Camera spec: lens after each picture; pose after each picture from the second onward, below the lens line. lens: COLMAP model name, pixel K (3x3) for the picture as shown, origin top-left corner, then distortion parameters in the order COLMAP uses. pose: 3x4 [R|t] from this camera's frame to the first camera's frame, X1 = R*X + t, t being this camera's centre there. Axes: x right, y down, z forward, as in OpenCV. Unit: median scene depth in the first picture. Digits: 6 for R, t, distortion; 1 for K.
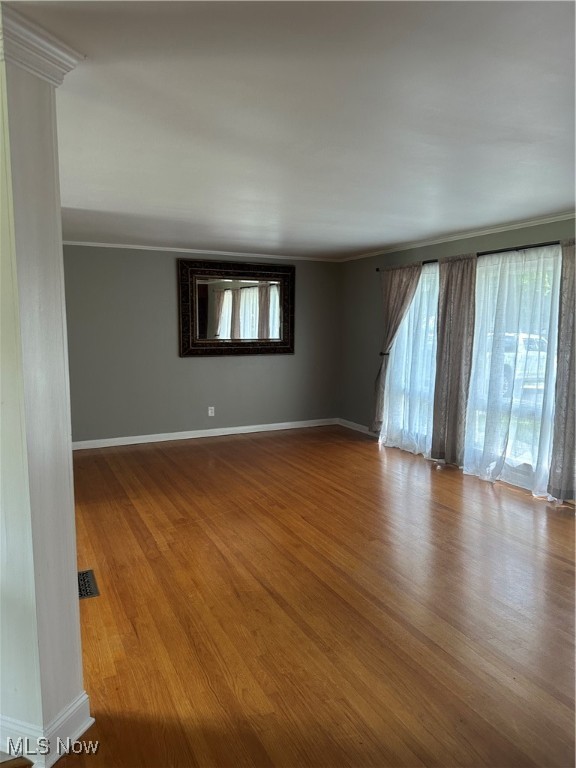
lens RADIAL K [[533.5, 0, 285.9], [0, 533.5, 387.9], [0, 0, 1]] dist [0.083384, -0.111834]
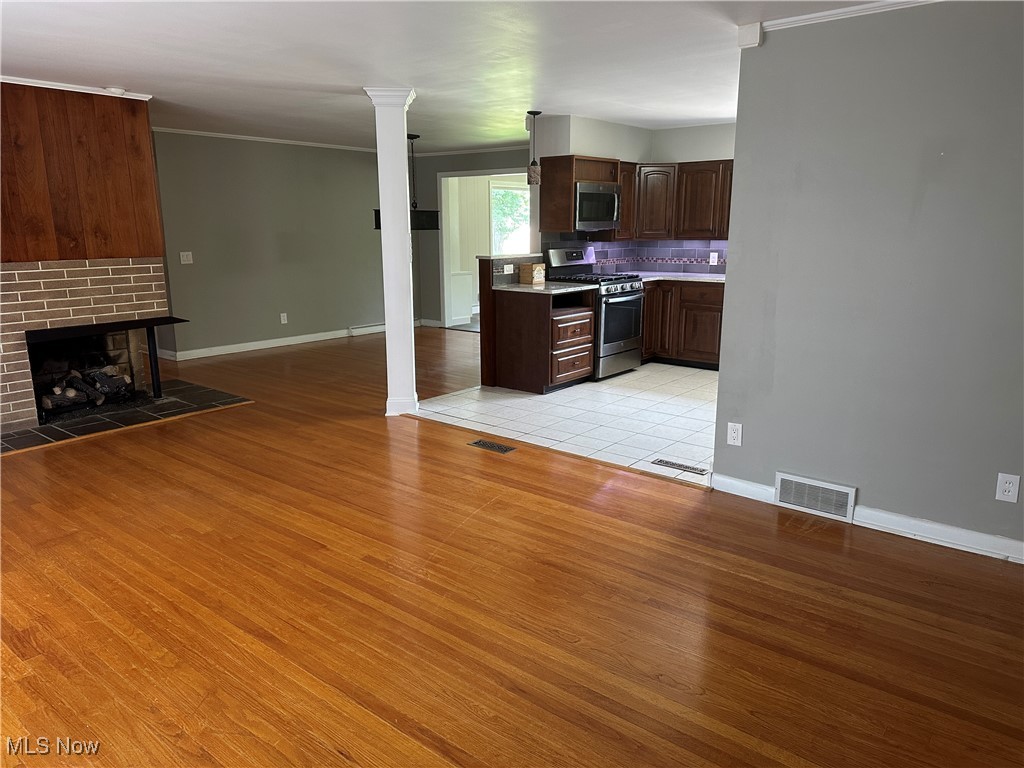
lens RADIAL K [[711.3, 0, 512.0], [0, 711.3, 384.0], [0, 0, 1]] dist [0.083384, -0.111834]
pose [[-0.907985, 0.087109, -0.409849, 0.158541], [-0.057807, 0.942755, 0.328439, -0.209540], [0.414997, 0.321910, -0.850971, 1.778966]]
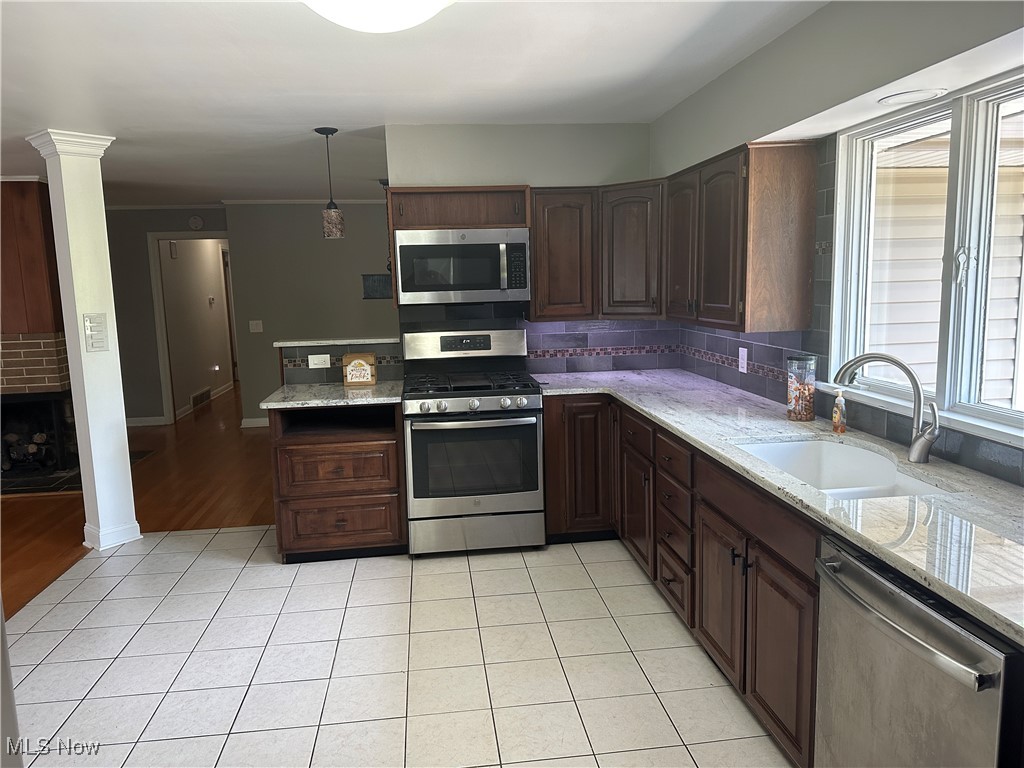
lens RADIAL K [[715.0, 0, 513.6], [0, 715.0, 378.2], [0, 0, 1]] dist [0.005872, 0.002541]
pose [[-0.946557, -0.027586, 0.321355, -1.138131], [0.059585, 0.964231, 0.258279, -0.164374], [-0.316986, 0.263623, -0.911056, 1.230828]]
